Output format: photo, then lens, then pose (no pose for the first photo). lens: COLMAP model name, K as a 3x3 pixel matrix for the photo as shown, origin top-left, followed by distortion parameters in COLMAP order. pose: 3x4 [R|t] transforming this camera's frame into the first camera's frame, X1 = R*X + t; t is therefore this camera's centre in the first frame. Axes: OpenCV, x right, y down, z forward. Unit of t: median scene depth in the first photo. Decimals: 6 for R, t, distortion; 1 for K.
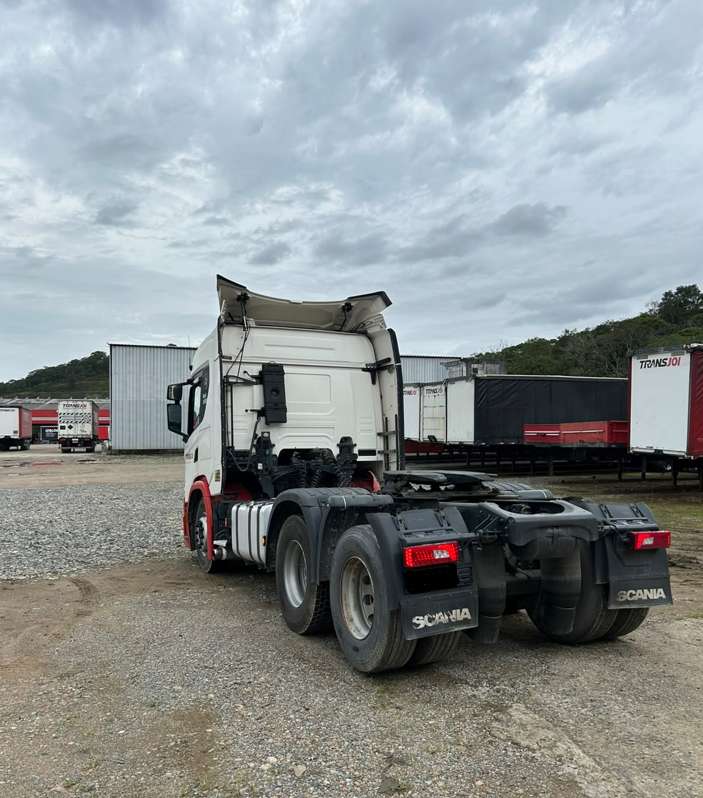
lens RADIAL K [[713.8, 0, 370.1], [0, 713.8, 441.9], [0, 0, 1]] dist [0.026605, -0.017989]
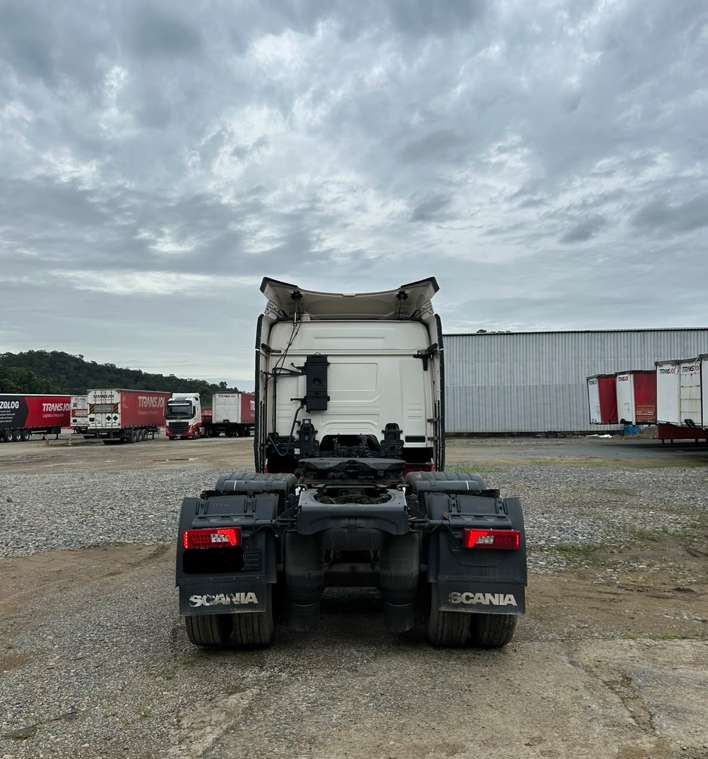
lens RADIAL K [[730.4, 0, 380.9], [0, 730.4, 381.8], [0, 0, 1]] dist [0.018596, 0.000000]
pose [[0.908979, -0.027530, -0.415932, 0.122876], [0.002809, 0.998199, -0.059930, -0.001256], [0.416832, 0.053306, 0.907419, 0.016474]]
